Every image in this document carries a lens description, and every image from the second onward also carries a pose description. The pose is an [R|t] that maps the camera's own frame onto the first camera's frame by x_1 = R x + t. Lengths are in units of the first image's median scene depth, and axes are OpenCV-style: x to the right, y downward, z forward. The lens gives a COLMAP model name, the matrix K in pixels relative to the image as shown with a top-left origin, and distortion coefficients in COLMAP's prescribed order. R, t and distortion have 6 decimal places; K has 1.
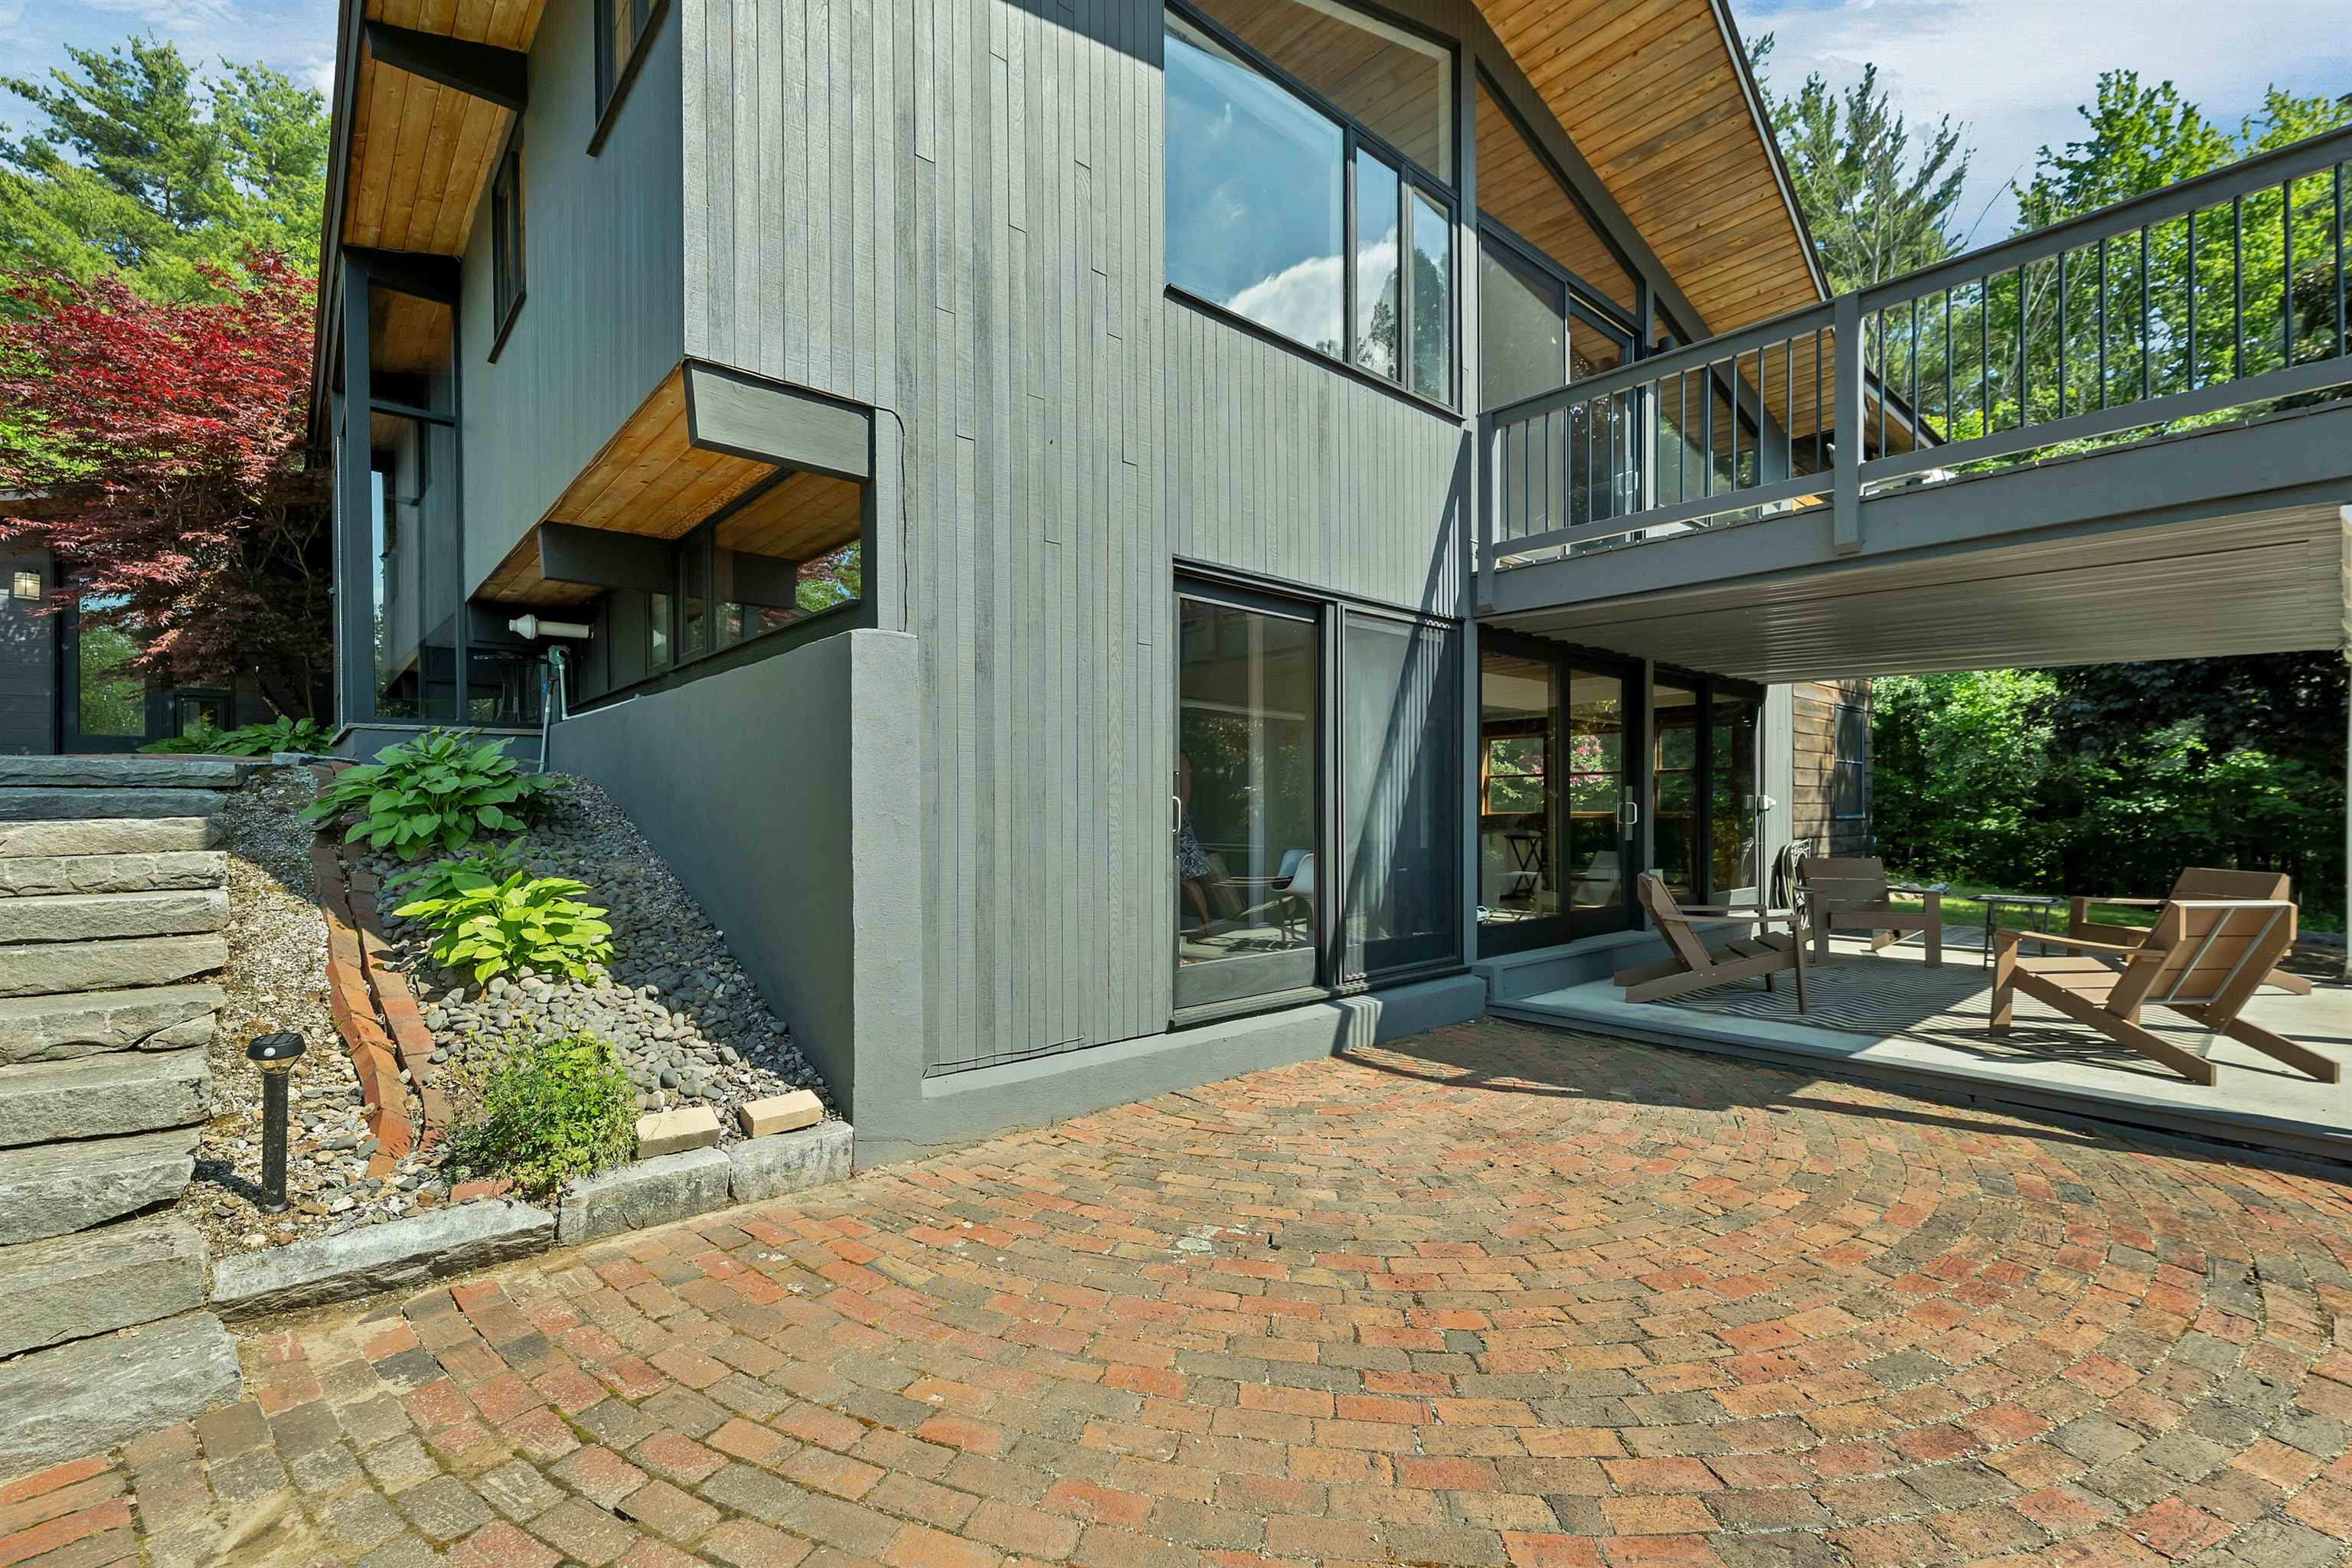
lens RADIAL K [[992.7, 0, 1172.2], [0, 992.7, 803.0], [0, 0, 1]] dist [0.004245, 0.000244]
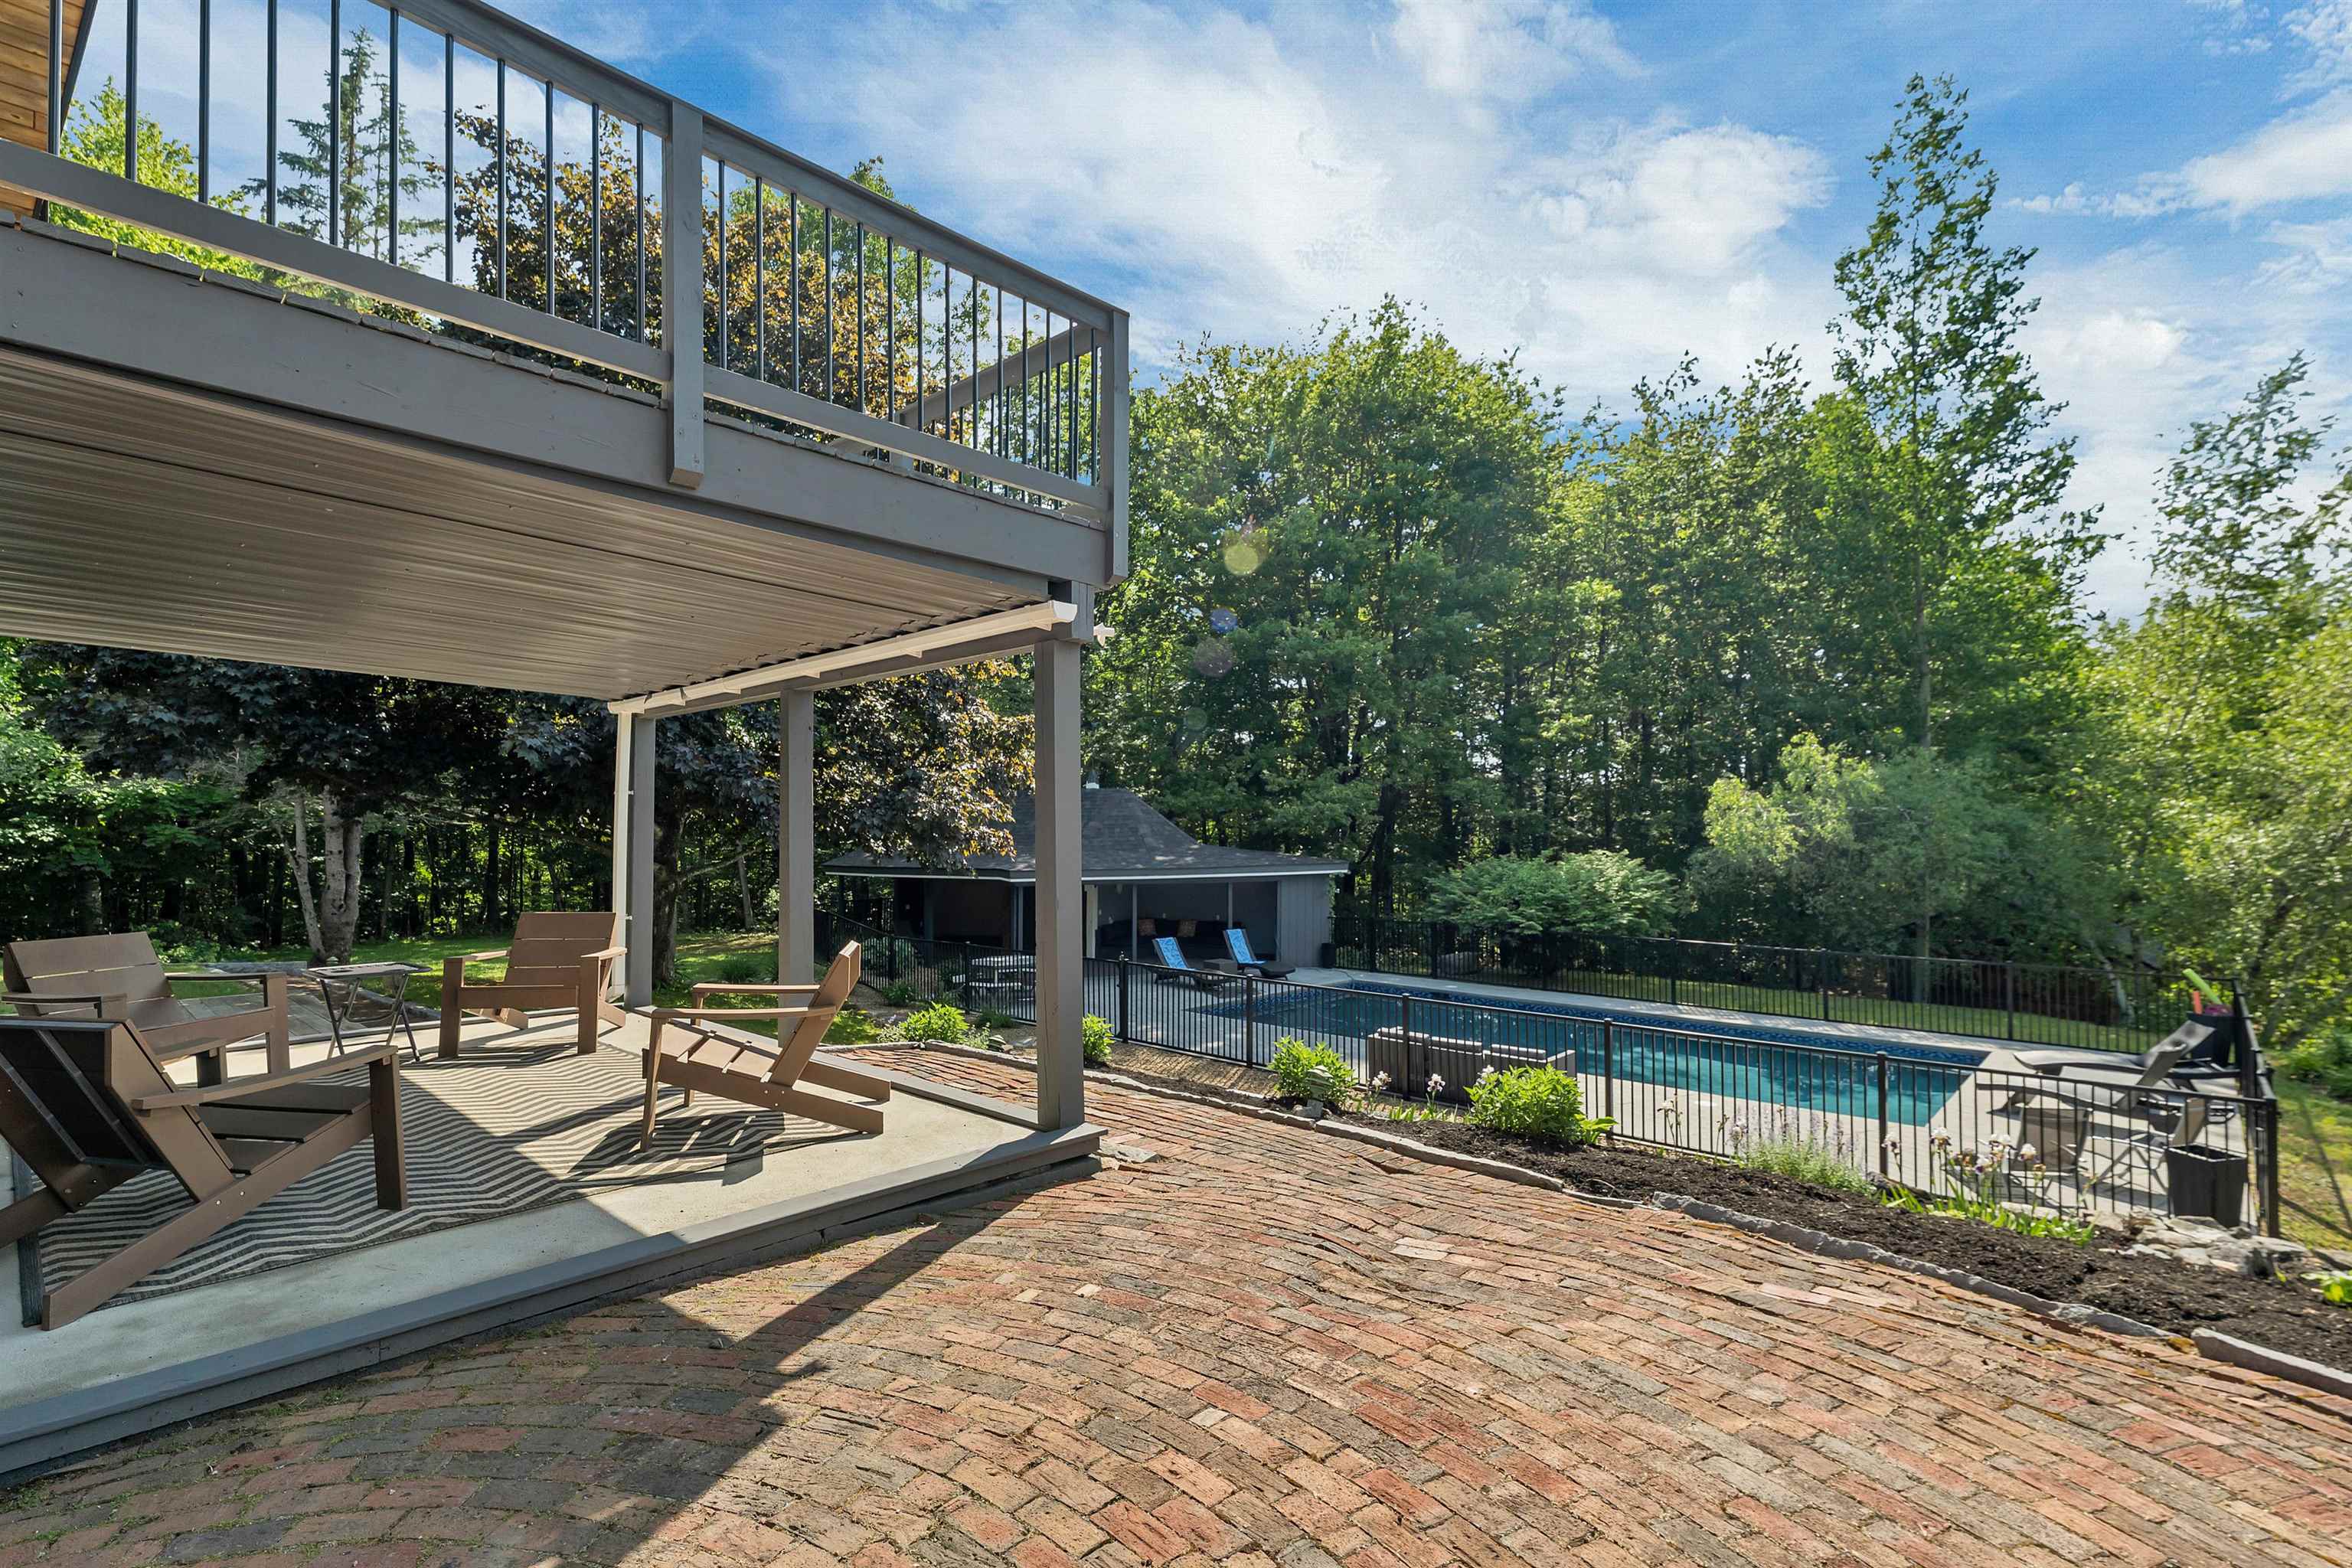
lens RADIAL K [[1076.7, 0, 1174.6], [0, 1076.7, 805.1], [0, 0, 1]] dist [0.000808, -0.000347]
pose [[-0.093149, 0.023604, 0.995372, -0.072845], [-0.003254, 0.999706, -0.024011, -0.020306], [-0.995647, -0.005475, -0.093045, 0.783802]]
